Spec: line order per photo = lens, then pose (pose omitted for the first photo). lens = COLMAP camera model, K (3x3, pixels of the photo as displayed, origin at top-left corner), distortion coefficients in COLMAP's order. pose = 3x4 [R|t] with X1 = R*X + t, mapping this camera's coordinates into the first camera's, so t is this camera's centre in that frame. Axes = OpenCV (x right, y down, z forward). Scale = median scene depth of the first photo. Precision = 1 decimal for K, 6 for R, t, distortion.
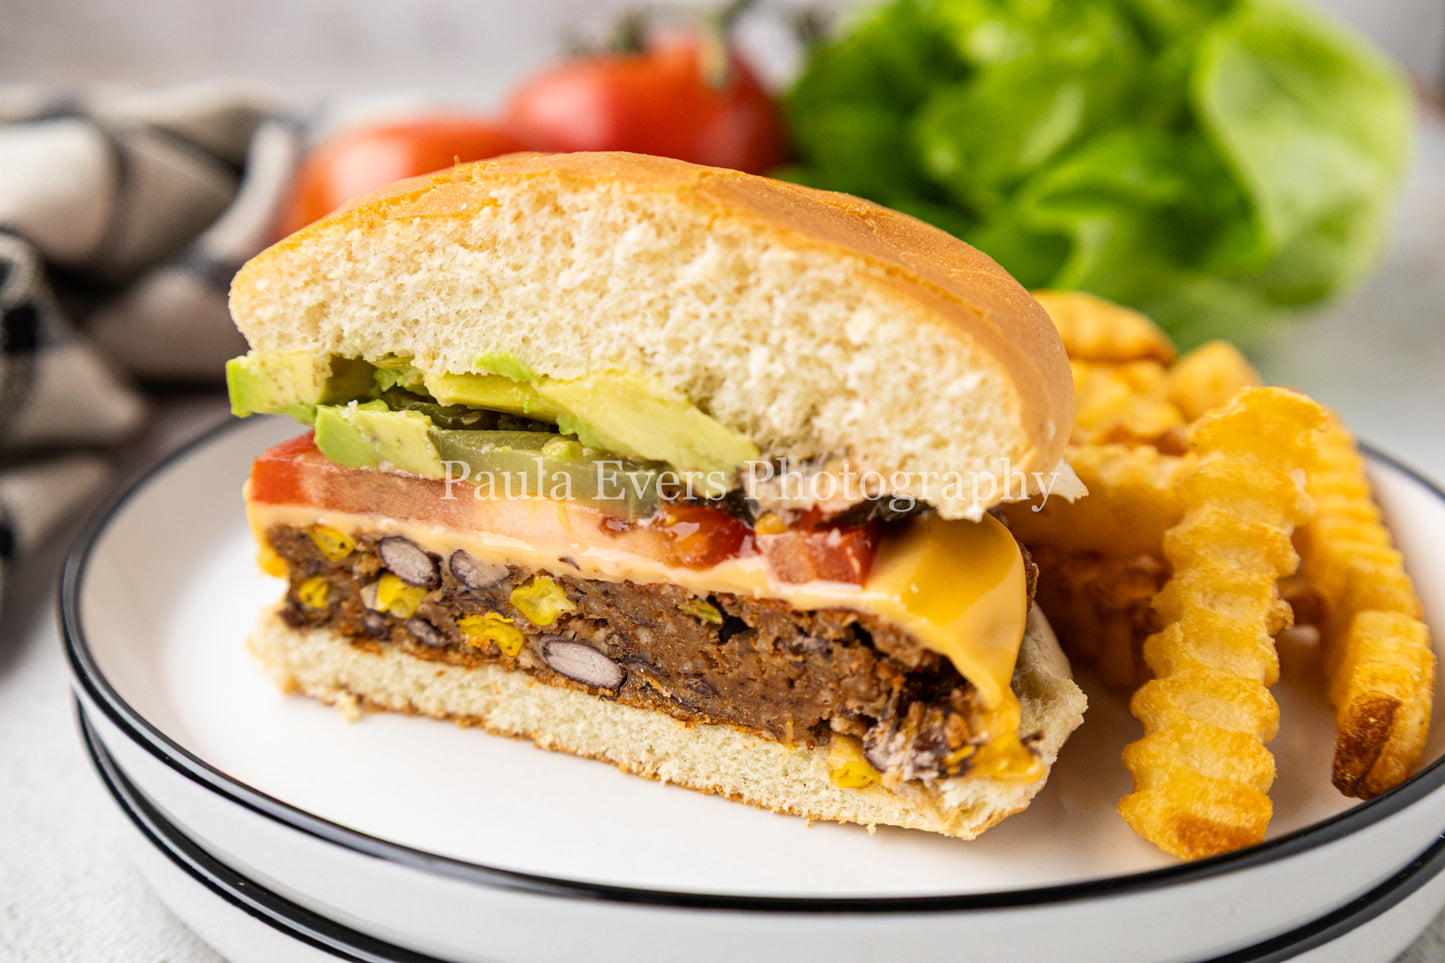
lens RADIAL K [[1710.2, 0, 729.3], [0, 1710.2, 484.8], [0, 0, 1]] dist [0.014524, 0.000000]
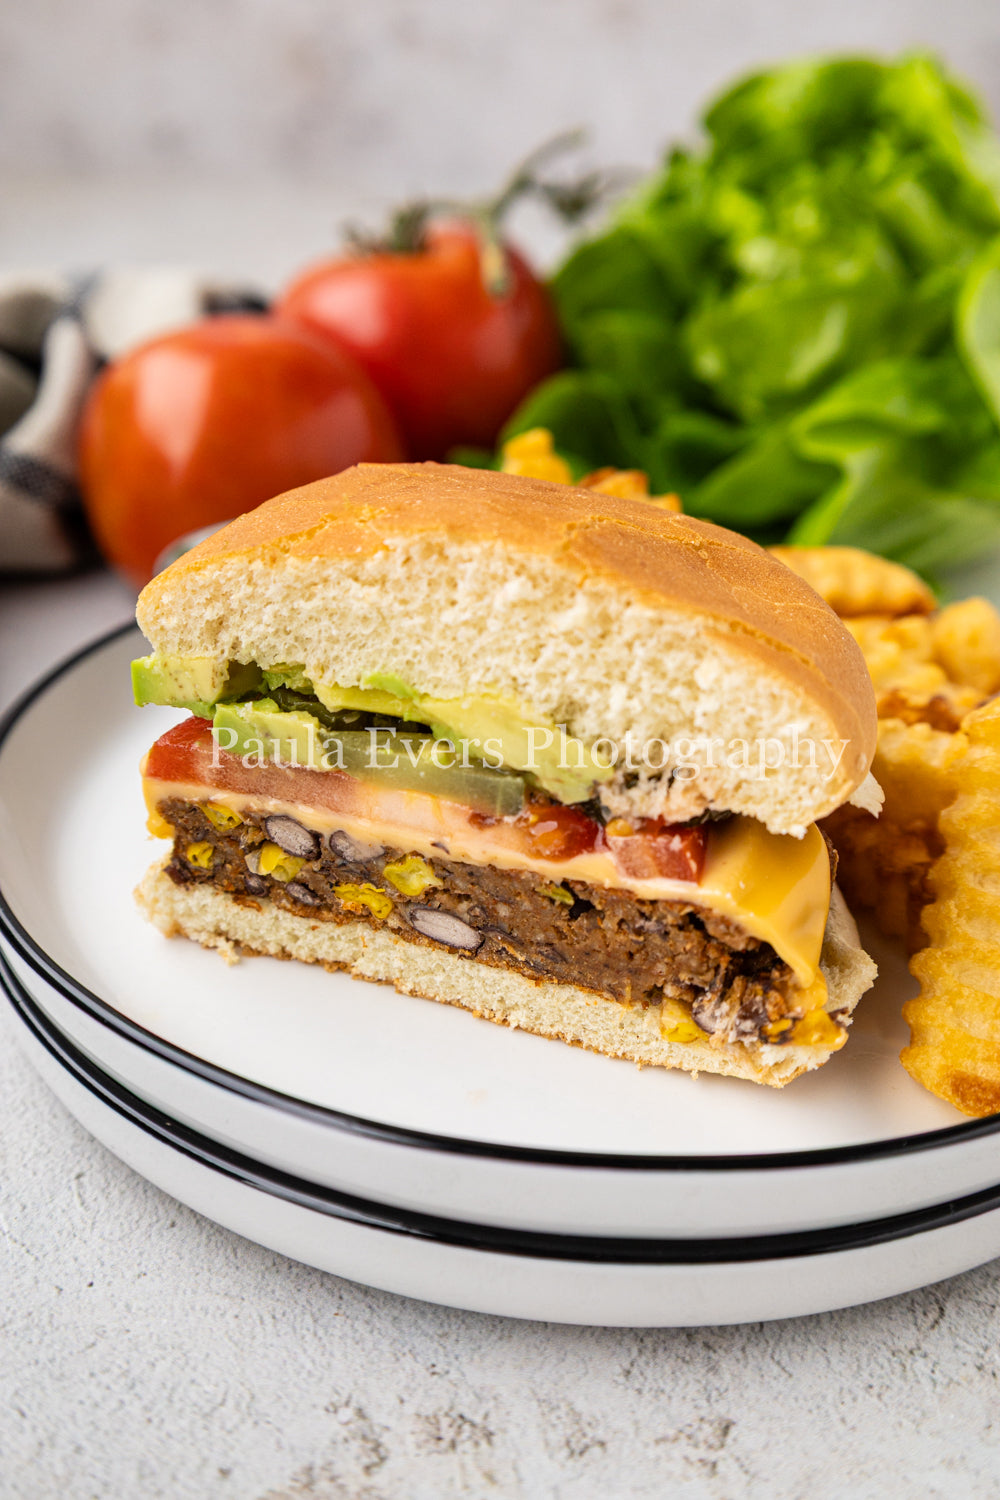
lens RADIAL K [[1775.3, 0, 491.6], [0, 1775.3, 748.8], [0, 0, 1]] dist [0.014524, 0.000000]
pose [[0.998953, 0.010111, 0.044611, -0.115305], [-0.014826, 0.994186, 0.106648, -0.154327], [-0.043273, -0.107198, 0.993296, -0.199117]]
